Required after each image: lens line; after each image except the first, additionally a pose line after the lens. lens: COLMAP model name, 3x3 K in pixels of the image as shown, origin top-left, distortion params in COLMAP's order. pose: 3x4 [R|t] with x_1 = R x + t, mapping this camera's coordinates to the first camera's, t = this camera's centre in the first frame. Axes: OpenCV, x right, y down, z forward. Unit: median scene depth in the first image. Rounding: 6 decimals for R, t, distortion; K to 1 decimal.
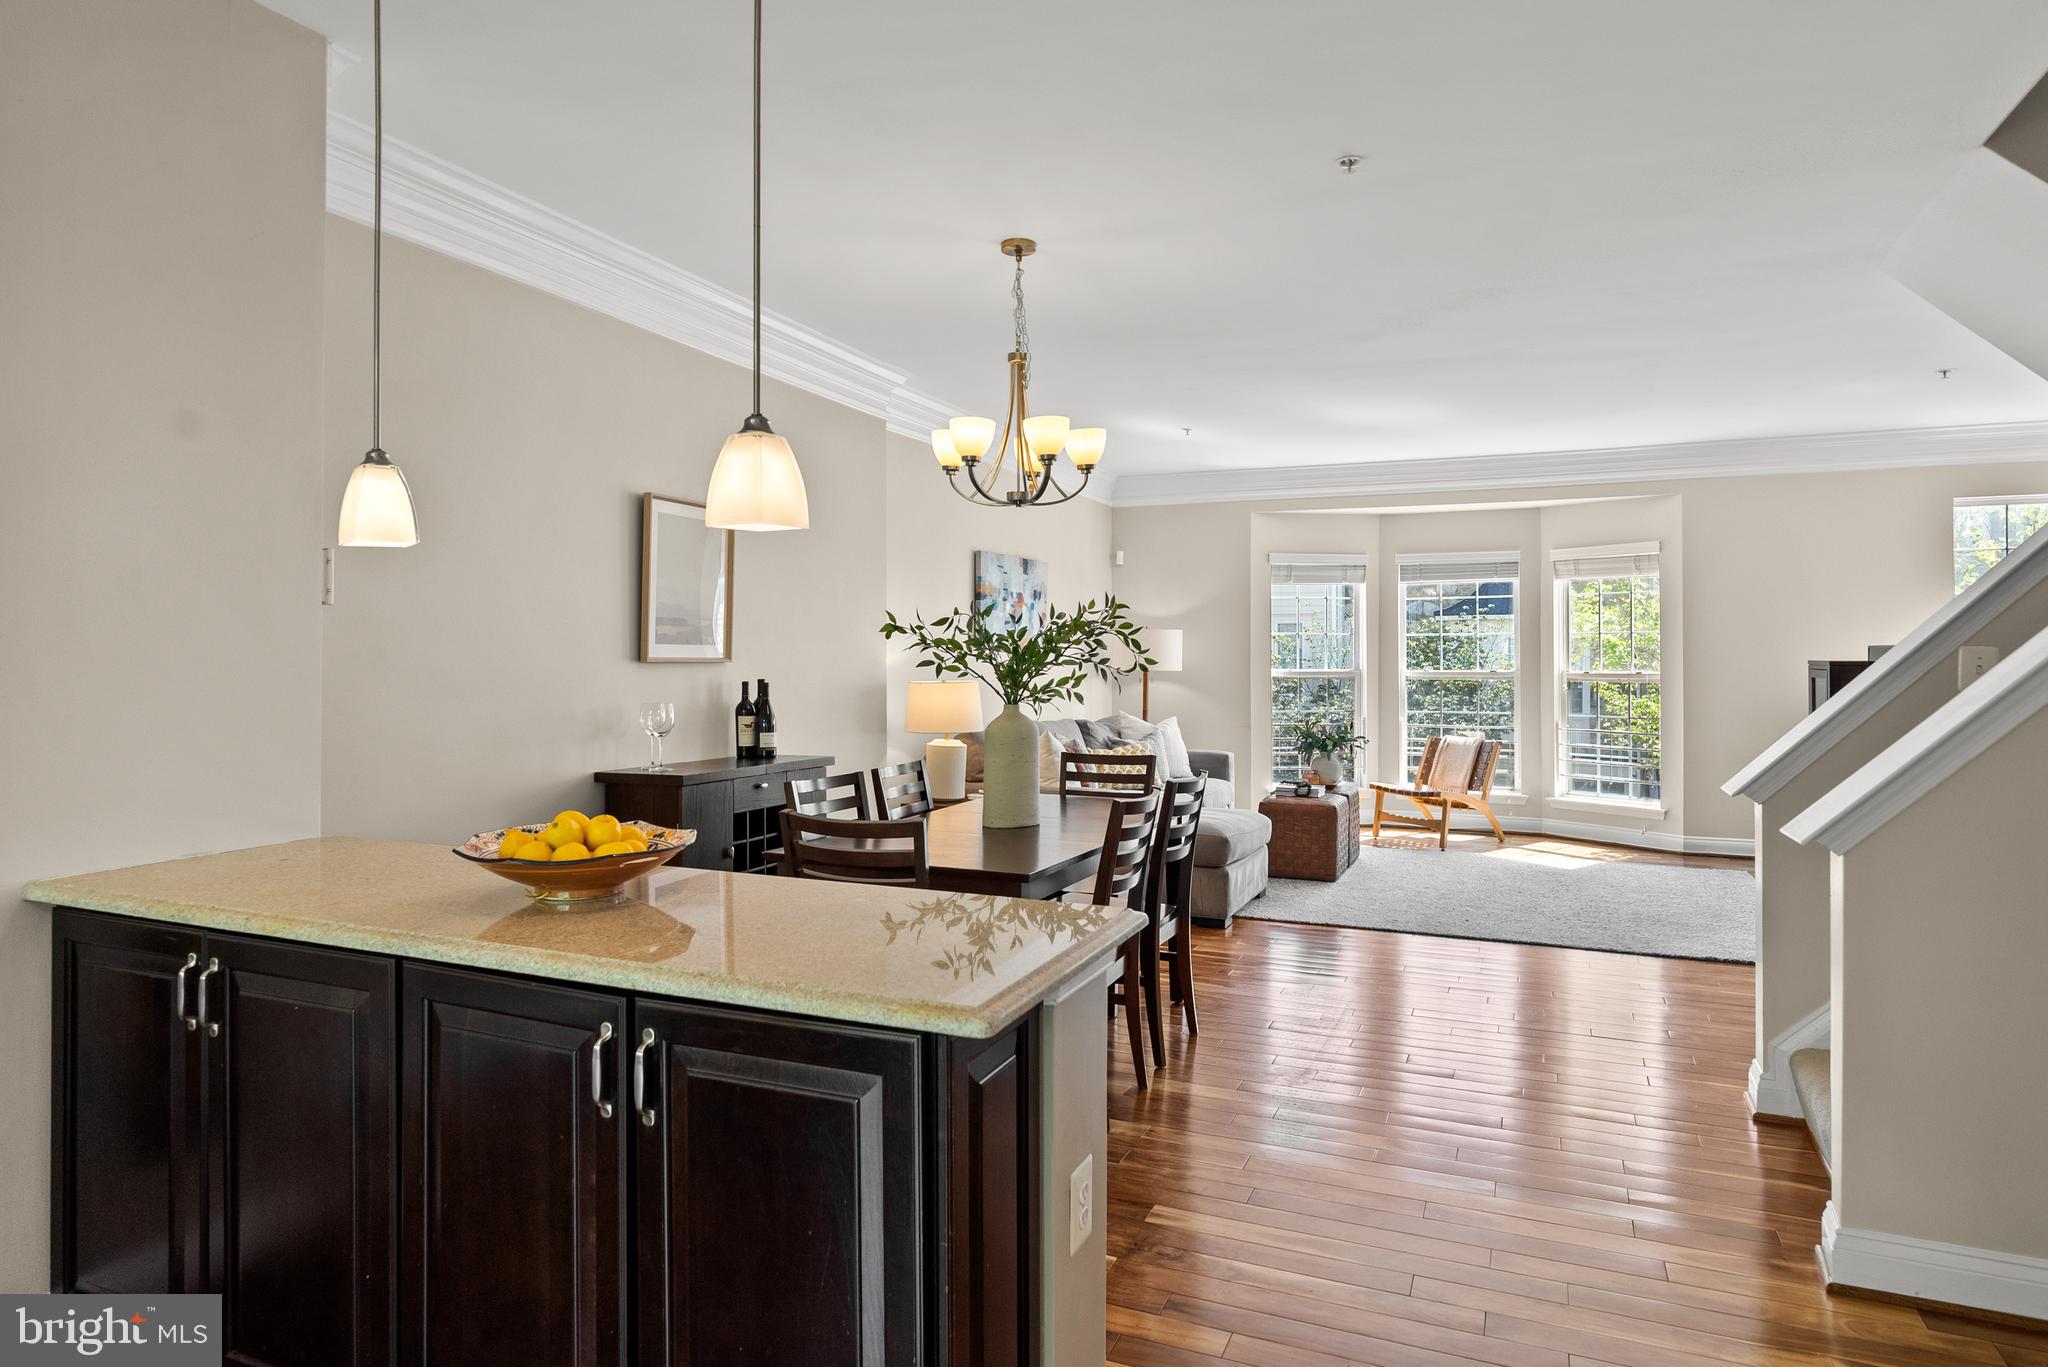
lens RADIAL K [[1197.0, 0, 1024.1], [0, 1197.0, 647.3], [0, 0, 1]] dist [-0.005235, -0.000752]
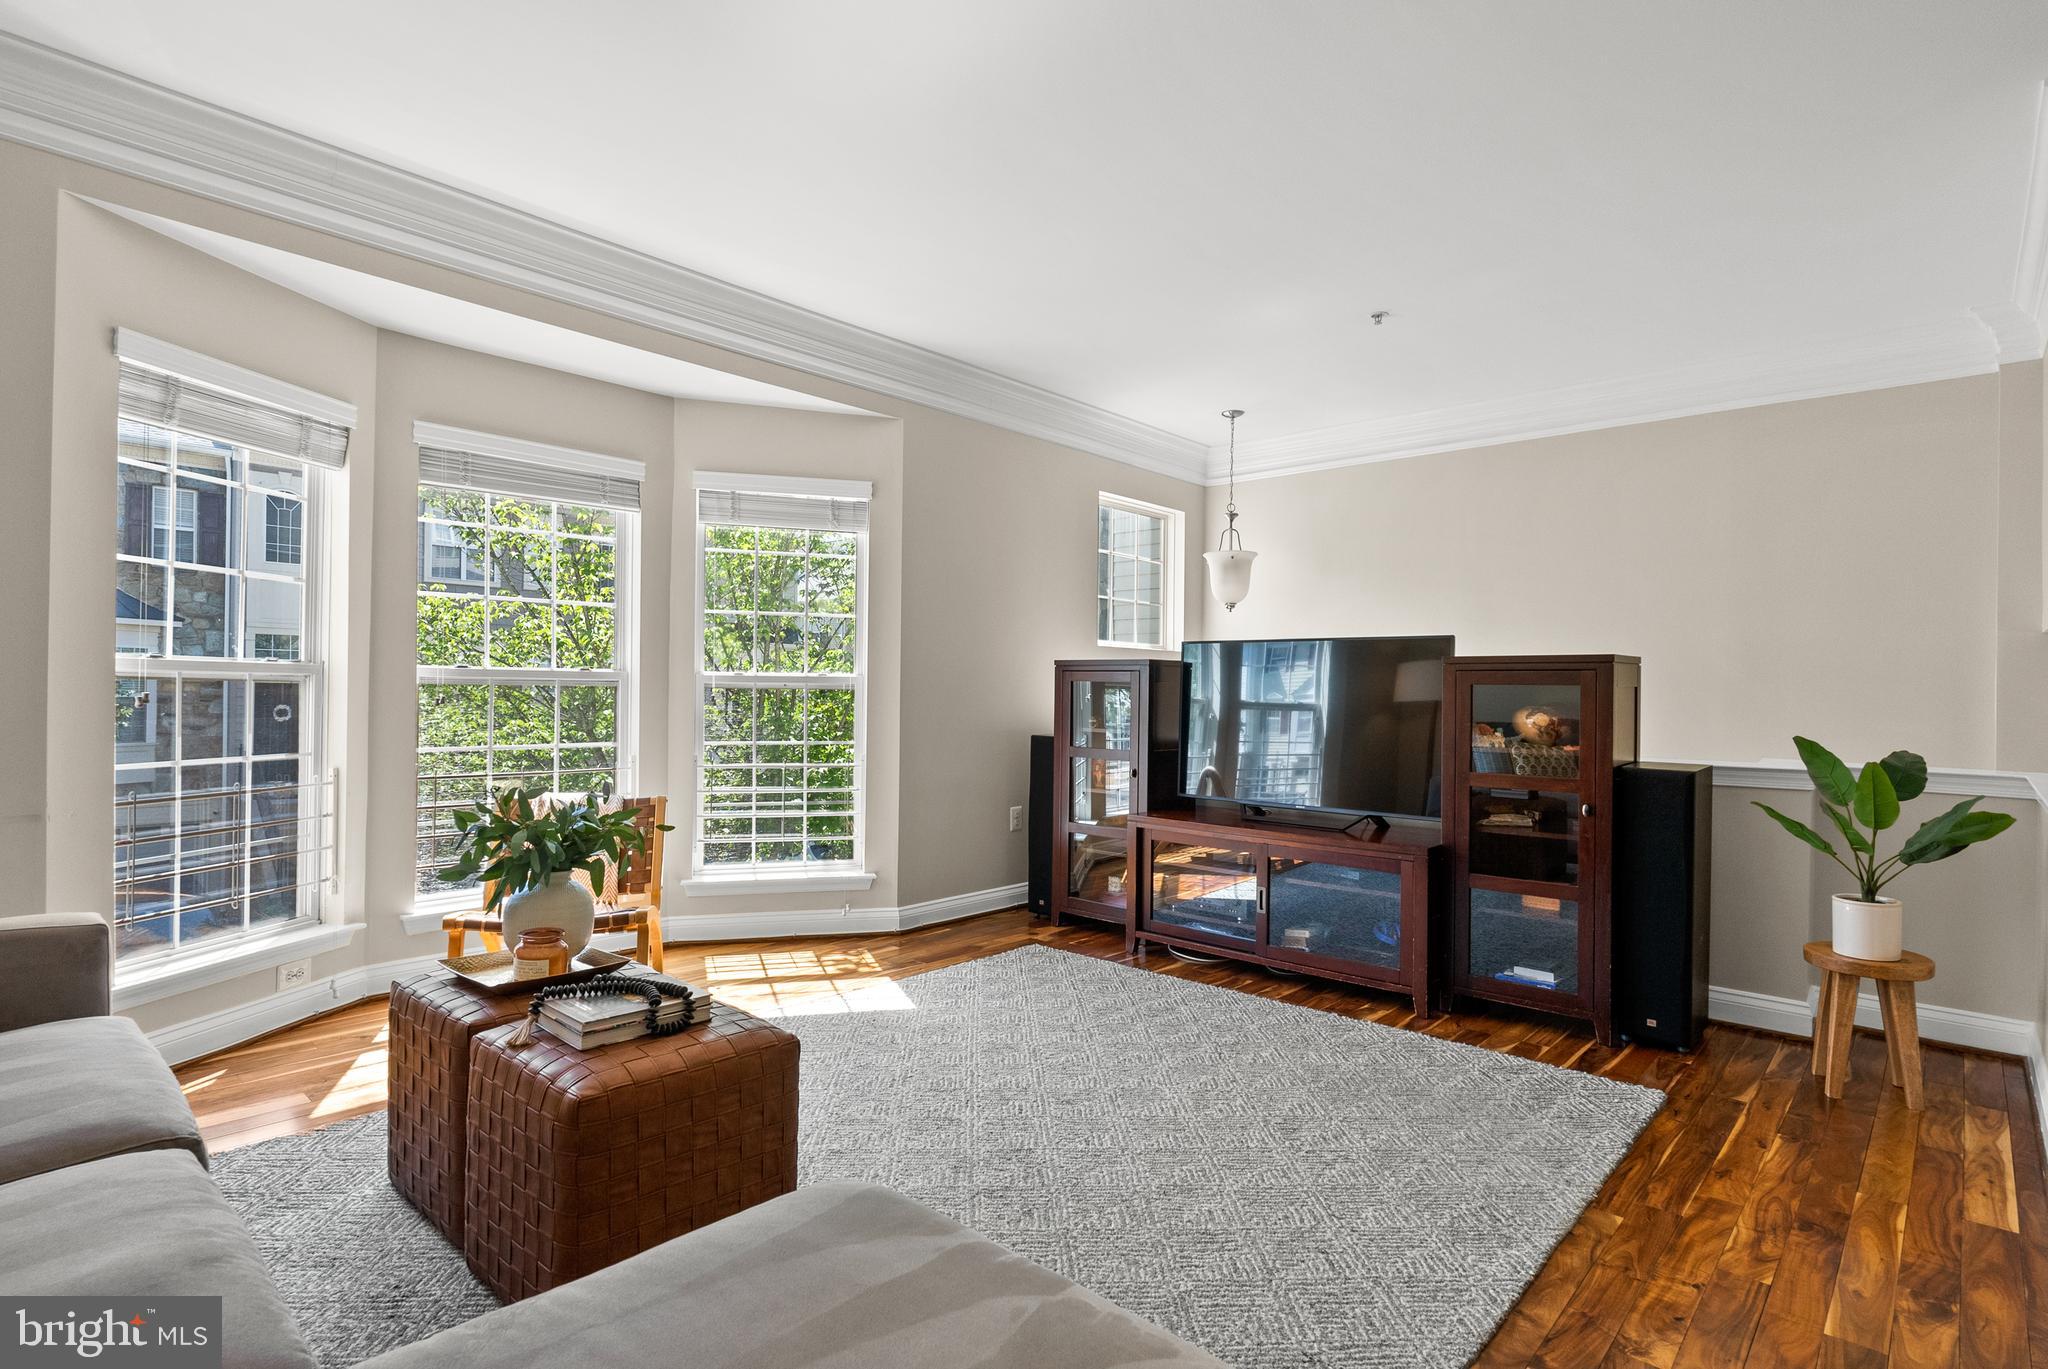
lens RADIAL K [[1032.5, 0, 1035.3], [0, 1032.5, 689.2], [0, 0, 1]] dist [-0.001523, -0.000439]
pose [[0.322643, 0.006077, 0.946501, 0.003203], [-0.019496, 0.999810, 0.000227, 0.029843], [-0.946320, -0.018526, 0.322700, 0.784708]]
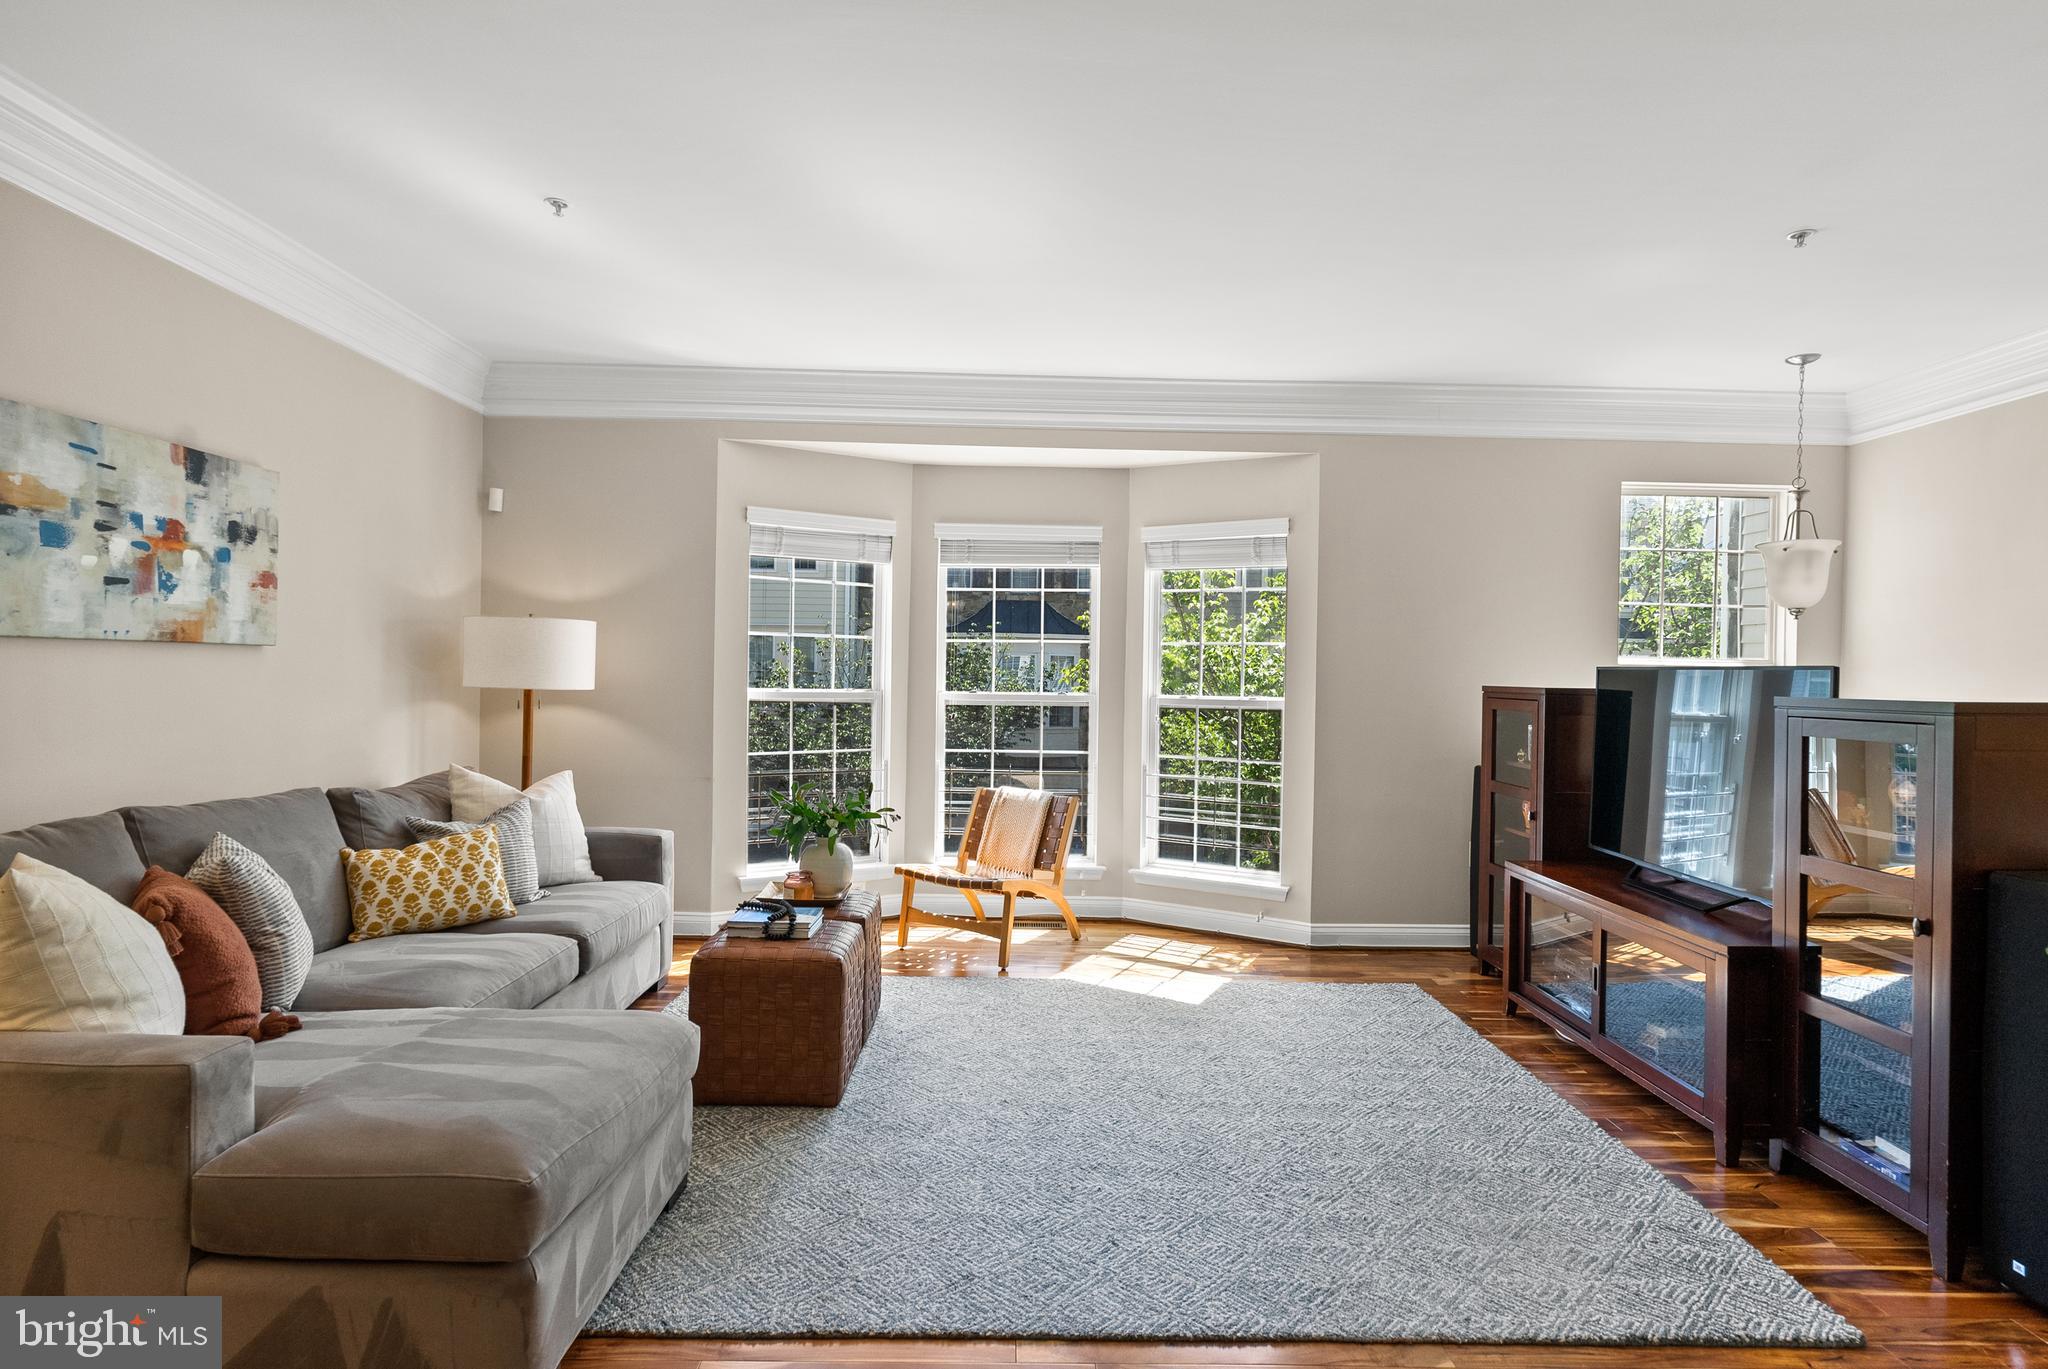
lens RADIAL K [[1075.2, 0, 1033.0], [0, 1075.2, 681.9], [0, 0, 1]] dist [-0.000010, 0.000888]
pose [[0.911103, 0.011806, 0.412010, 0.133947], [-0.019594, 0.999700, 0.014684, 0.004022], [-0.411714, -0.021451, 0.911061, 0.509513]]
